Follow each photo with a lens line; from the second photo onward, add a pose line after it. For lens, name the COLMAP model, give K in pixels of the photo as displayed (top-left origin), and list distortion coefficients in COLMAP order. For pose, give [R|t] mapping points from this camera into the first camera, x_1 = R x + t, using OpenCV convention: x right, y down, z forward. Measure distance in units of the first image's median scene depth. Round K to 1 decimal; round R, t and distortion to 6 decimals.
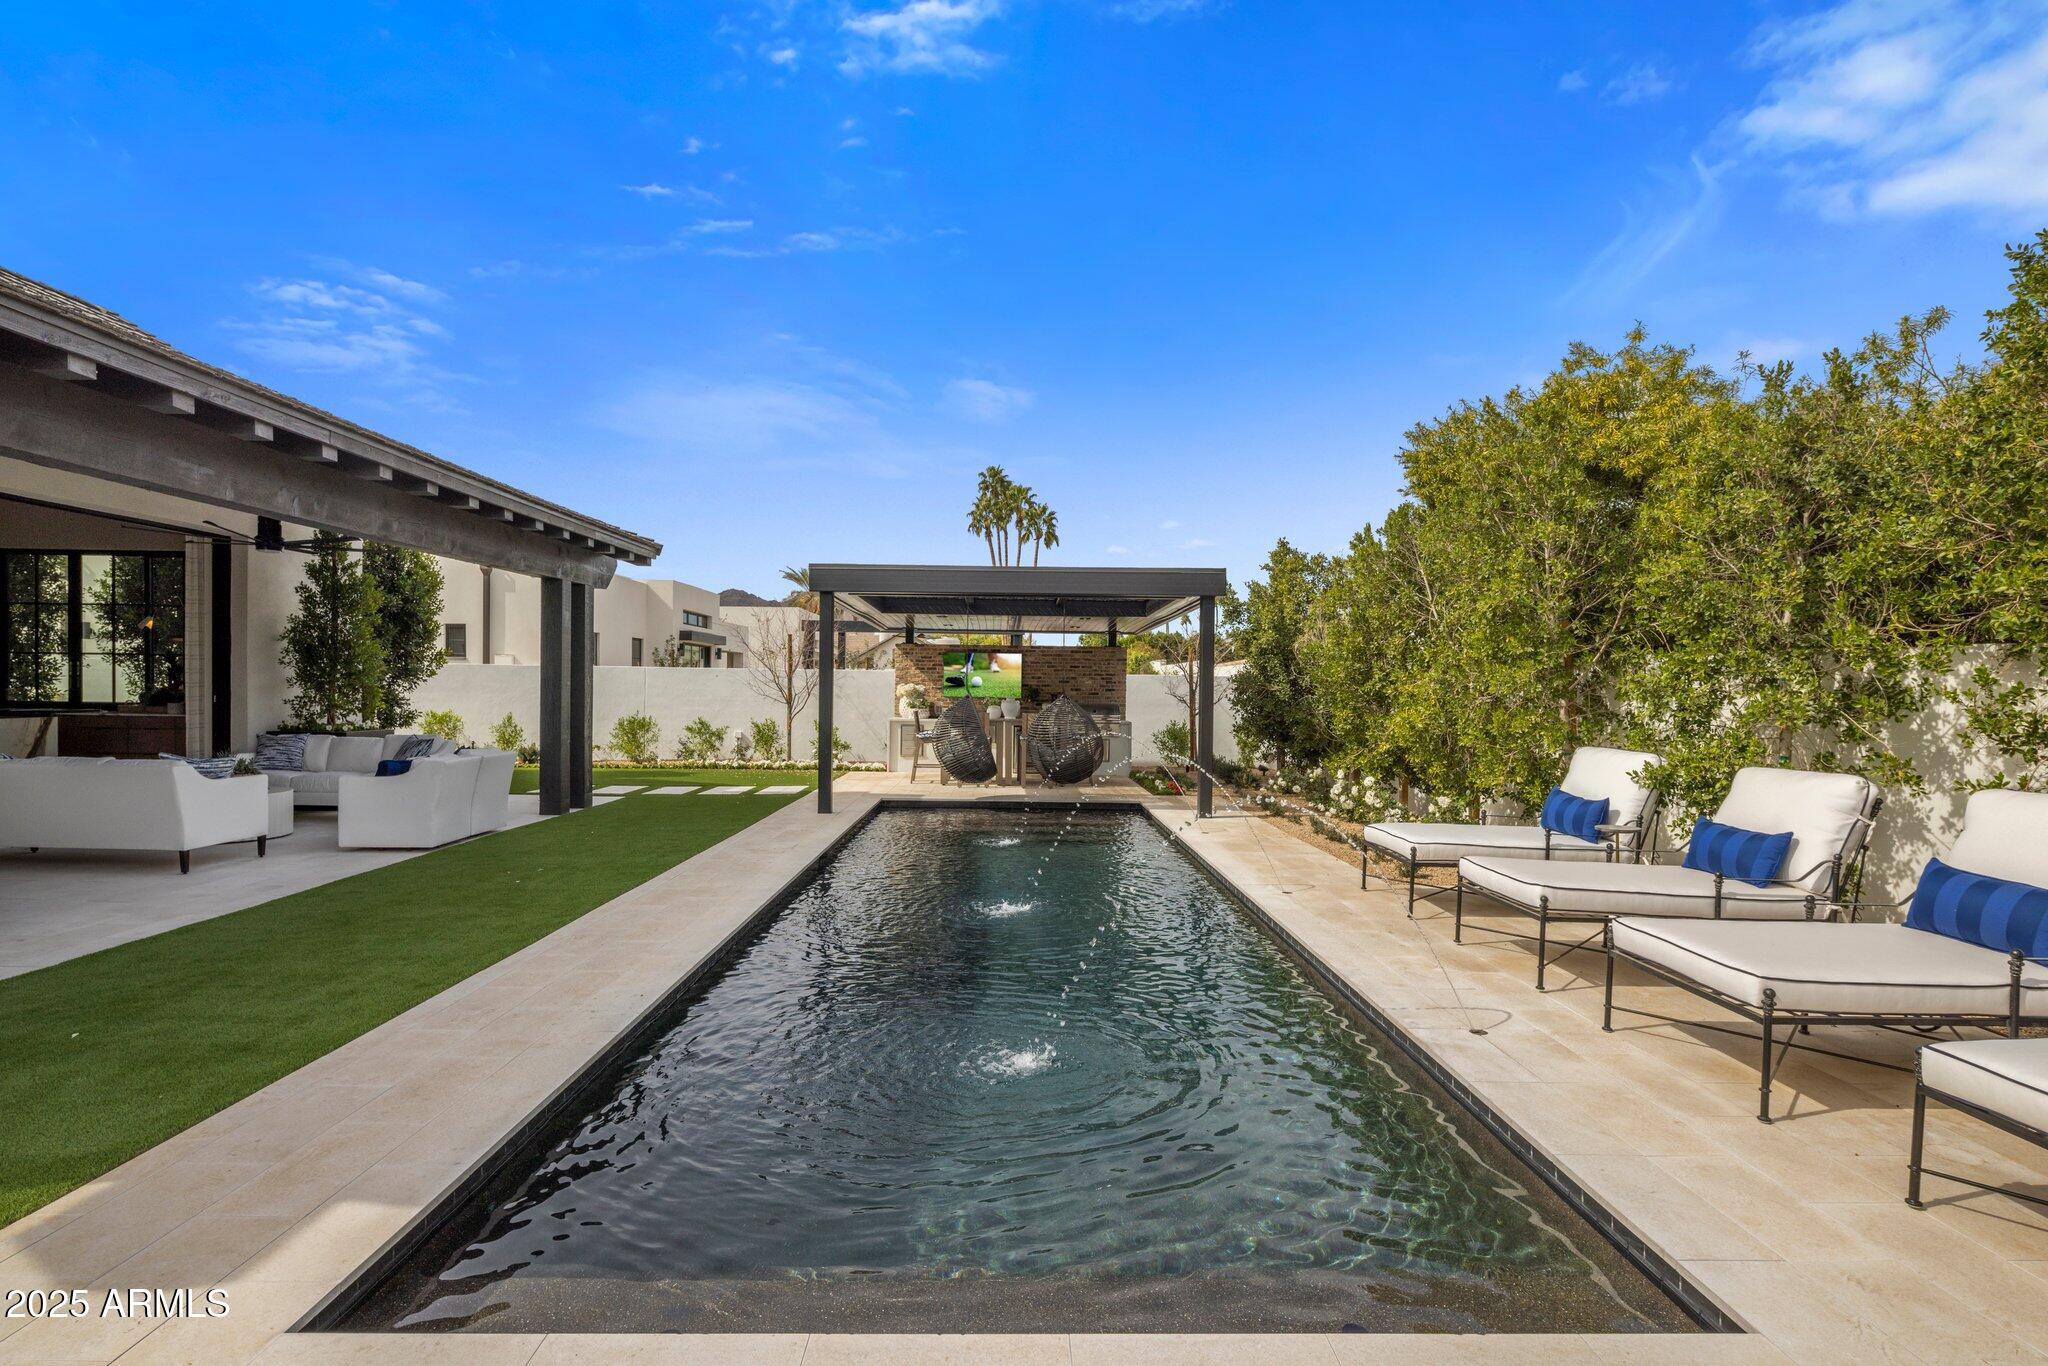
lens RADIAL K [[989.6, 0, 1029.1], [0, 989.6, 705.7], [0, 0, 1]] dist [0.001093, -0.000541]
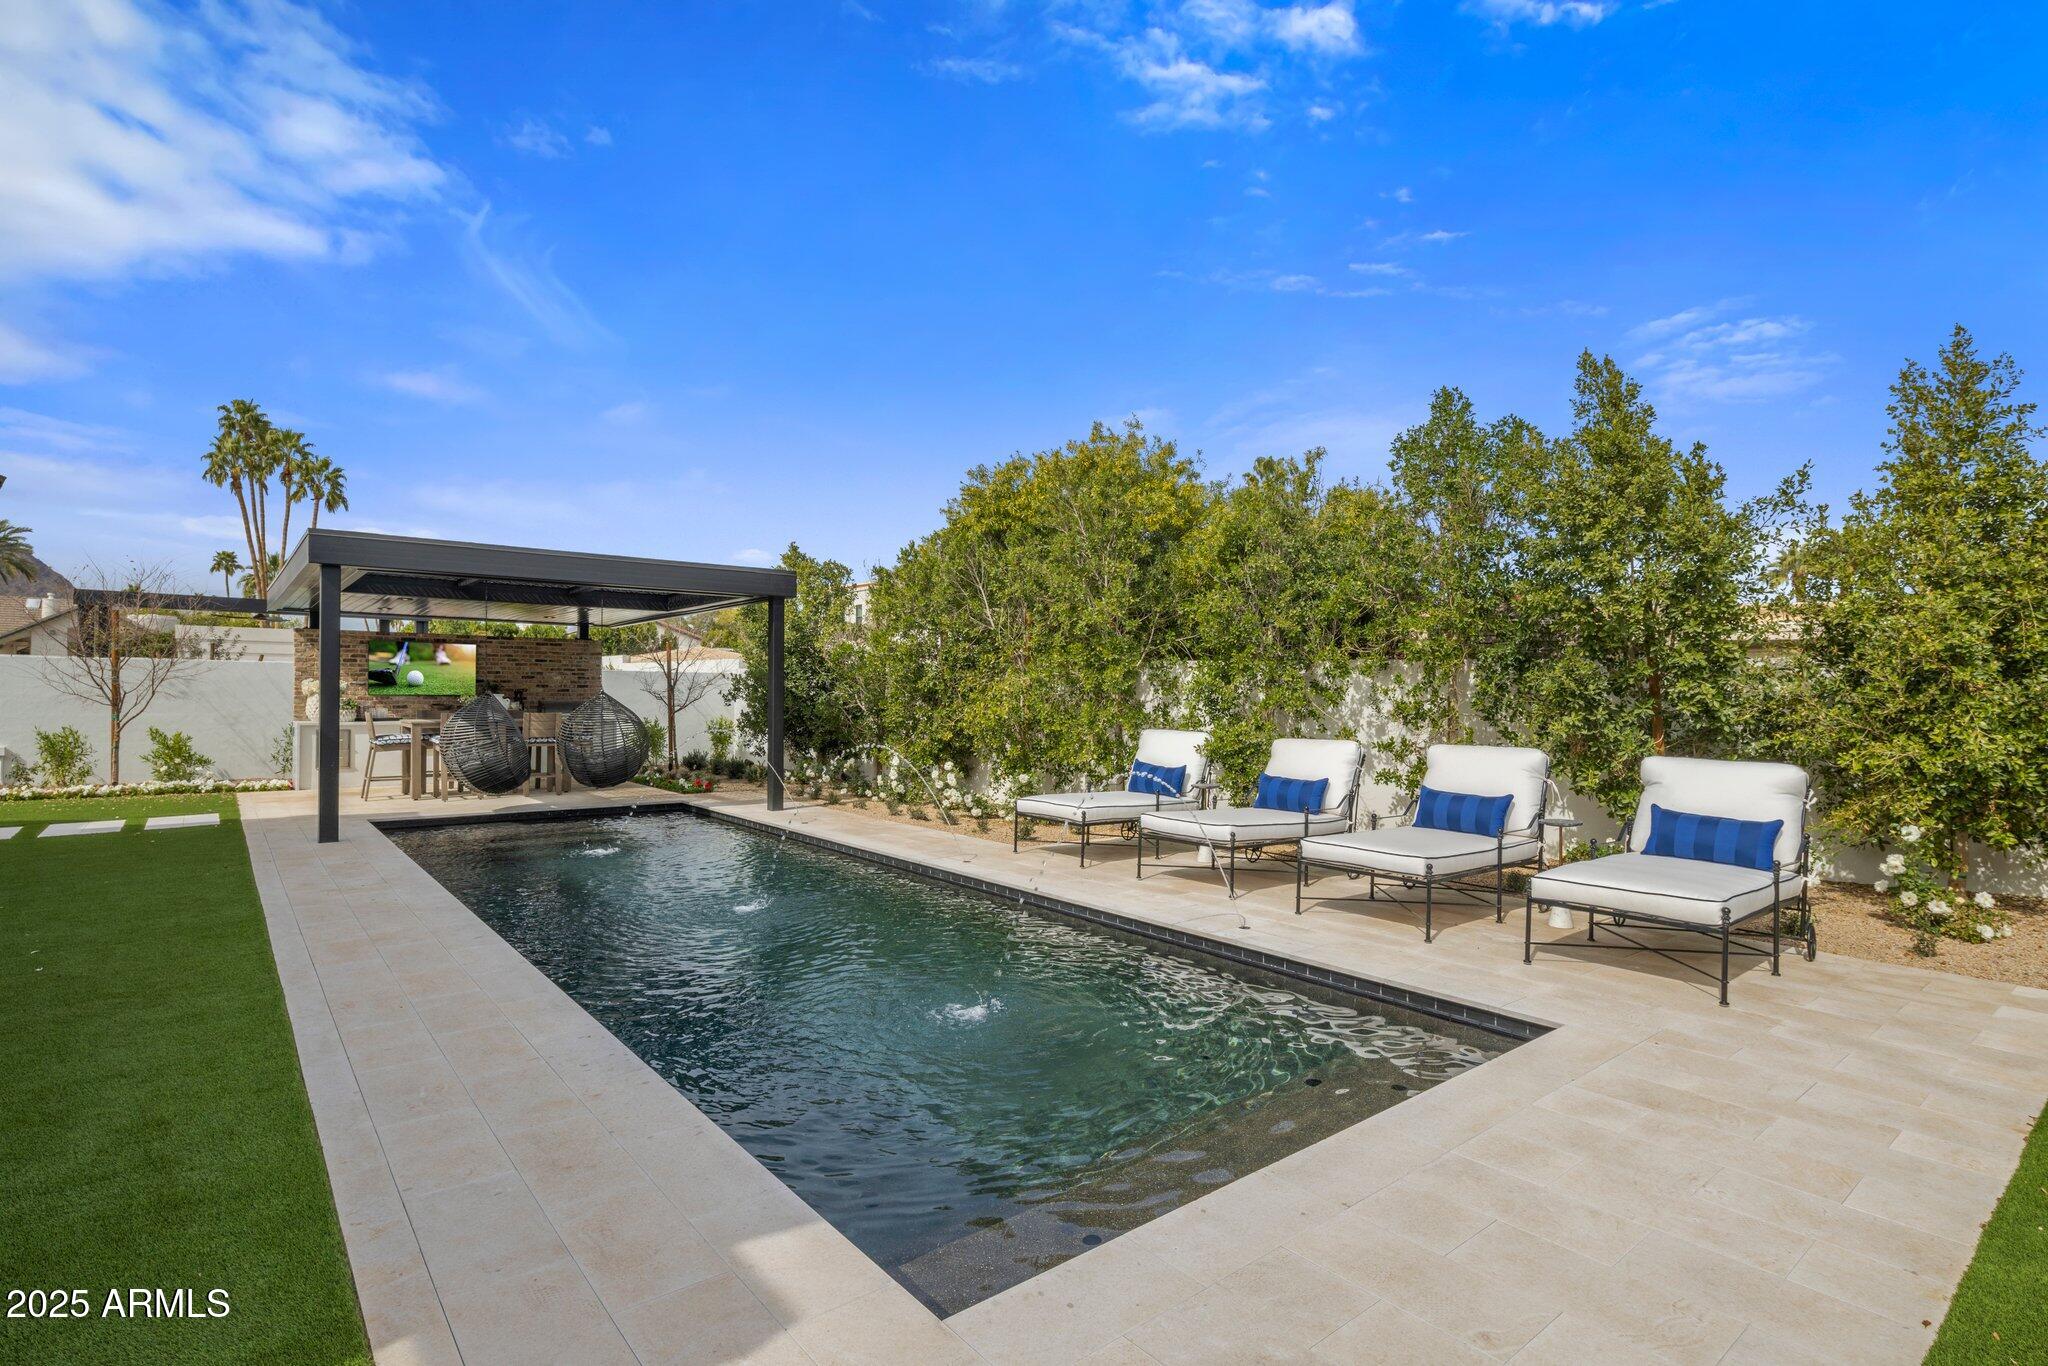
lens RADIAL K [[992.4, 0, 1024.0], [0, 992.4, 683.0], [0, 0, 1]] dist [-0.001245, -0.000477]
pose [[0.787594, 0.001122, 0.616193, -0.248523], [0.009683, 0.999852, -0.014198, -0.002365], [-0.616118, 0.017149, 0.787467, 0.023153]]
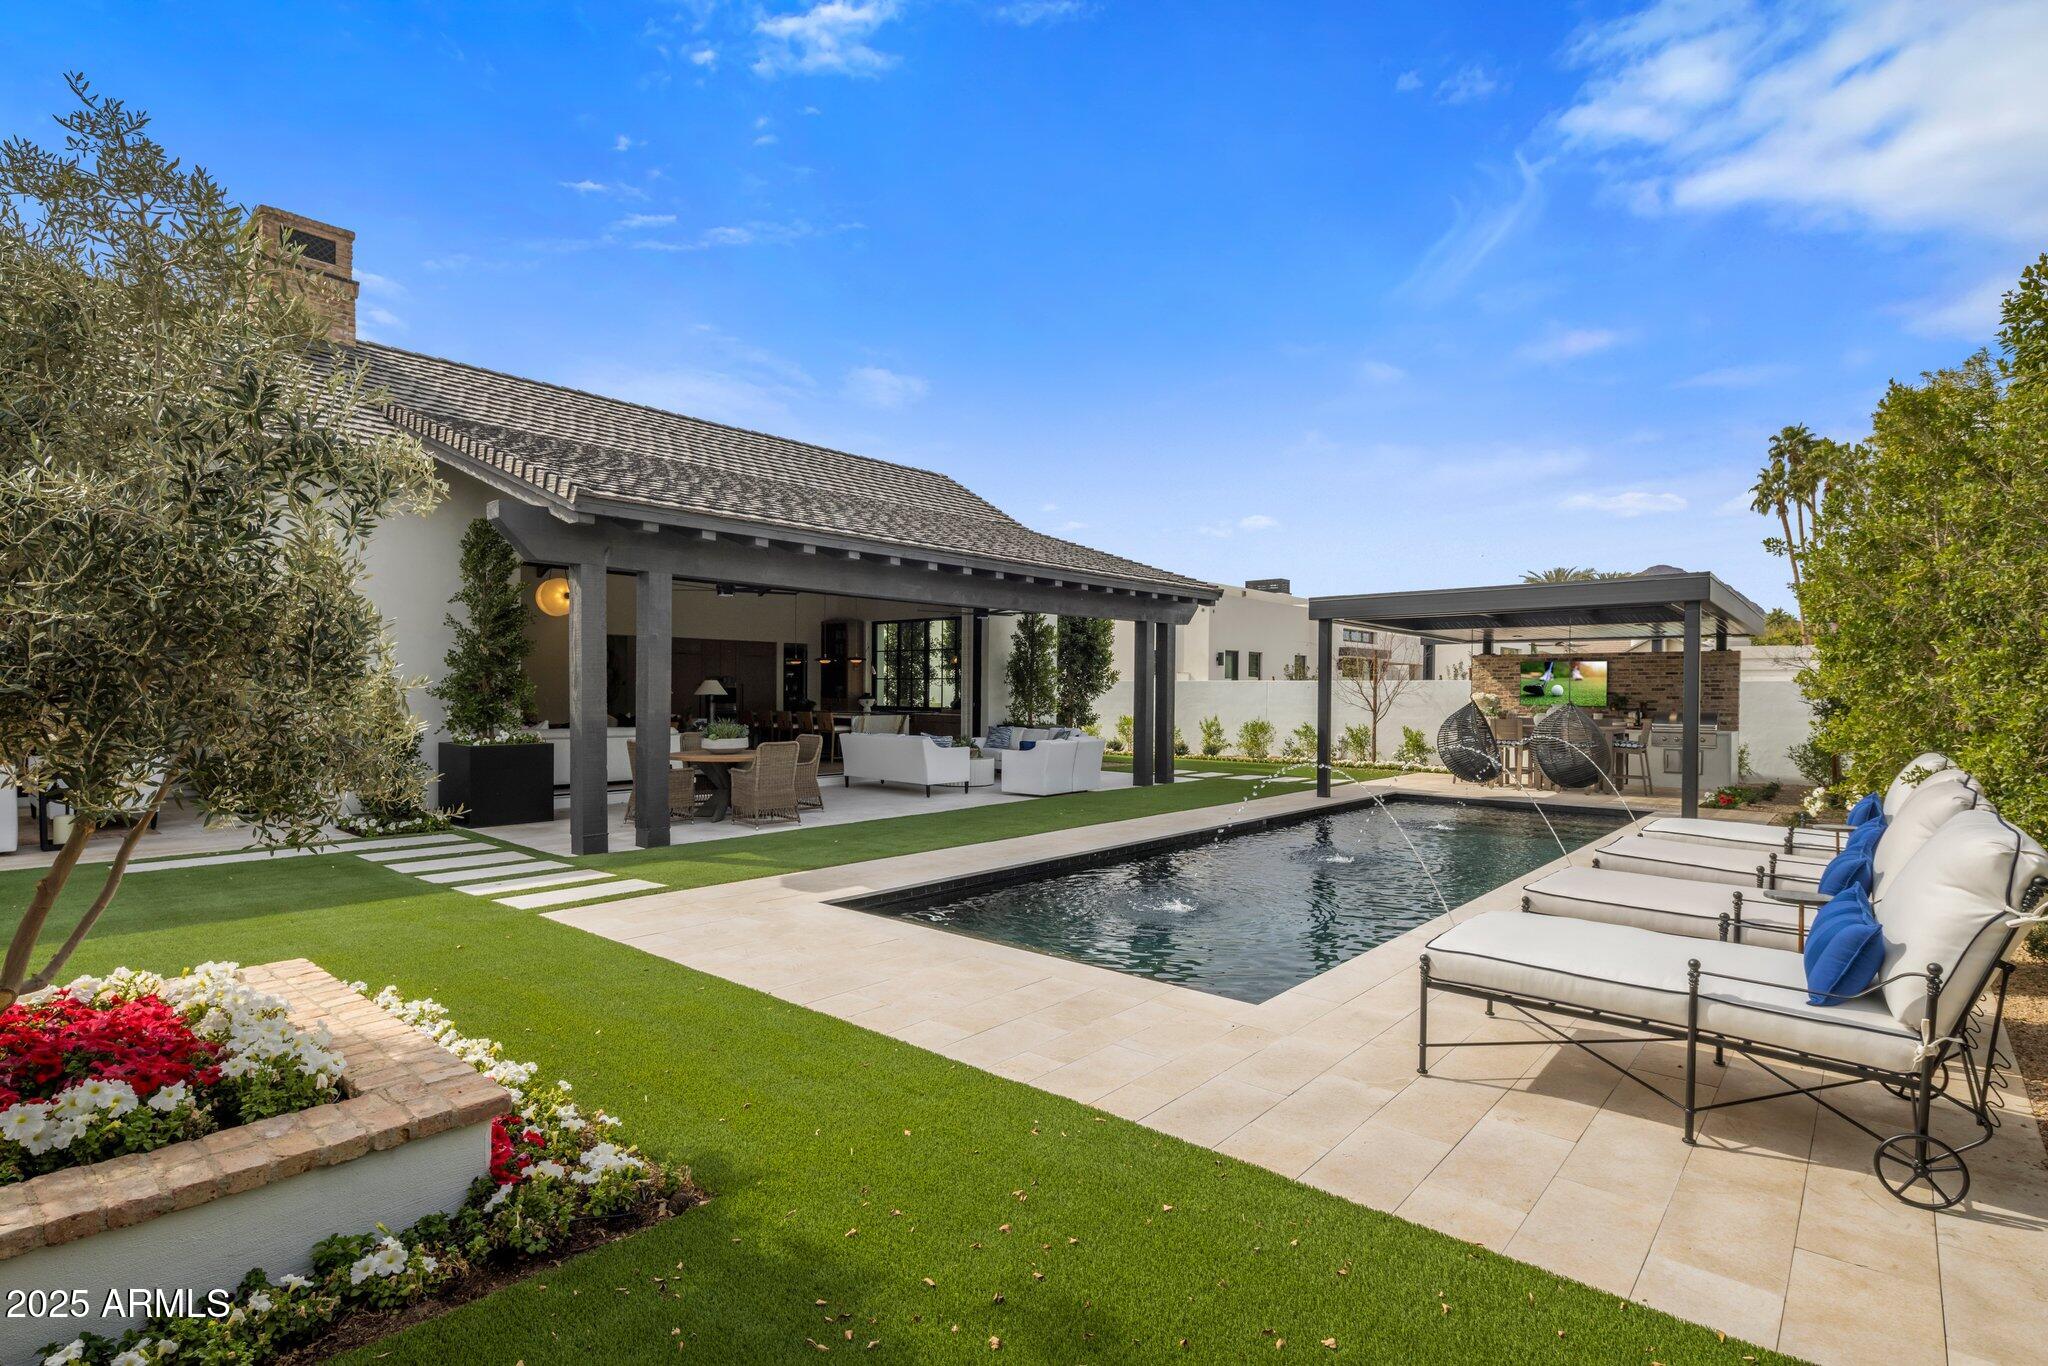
lens RADIAL K [[992.4, 0, 1024.0], [0, 992.4, 683.0], [0, 0, 1]] dist [-0.001245, -0.000477]
pose [[0.738698, -0.014261, -0.673886, 0.342059], [-0.009295, 0.999466, -0.031340, 0.007494], [0.673973, 0.029414, 0.738170, -0.165691]]
